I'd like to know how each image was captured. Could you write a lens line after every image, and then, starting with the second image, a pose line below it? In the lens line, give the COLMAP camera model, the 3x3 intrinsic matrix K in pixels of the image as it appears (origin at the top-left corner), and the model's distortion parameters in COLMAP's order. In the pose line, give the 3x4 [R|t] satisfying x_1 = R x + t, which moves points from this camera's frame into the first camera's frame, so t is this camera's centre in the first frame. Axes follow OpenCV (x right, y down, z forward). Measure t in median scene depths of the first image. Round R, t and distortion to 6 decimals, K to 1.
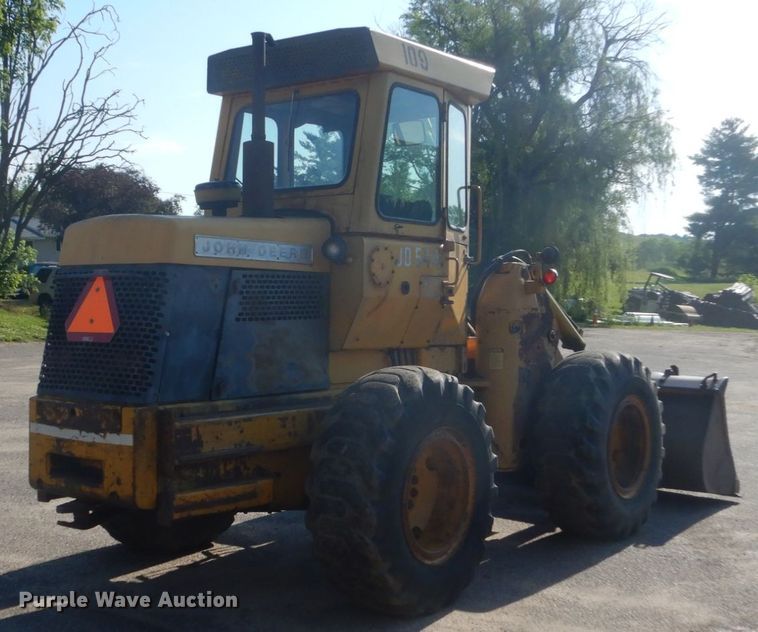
lens RADIAL K [[1083.7, 0, 379.0], [0, 1083.7, 316.0], [0, 0, 1]] dist [0.172313, 0.028474]
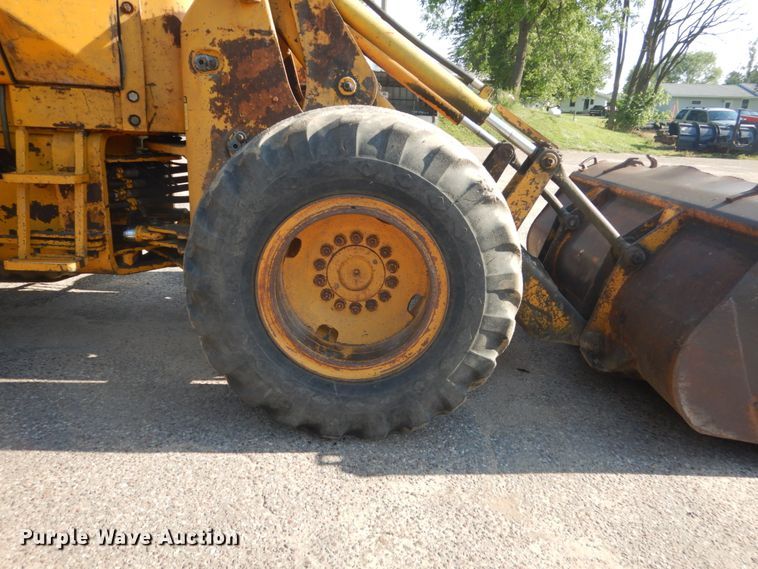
lens RADIAL K [[543.9, 0, 379.0], [0, 543.9, 284.5], [0, 0, 1]] dist [0.005245, -0.002672]
pose [[0.623441, 0.256618, -0.738558, 0.642807], [-0.045446, 0.954901, 0.293426, 0.051746], [0.780548, -0.149369, 0.606987, 1.241864]]
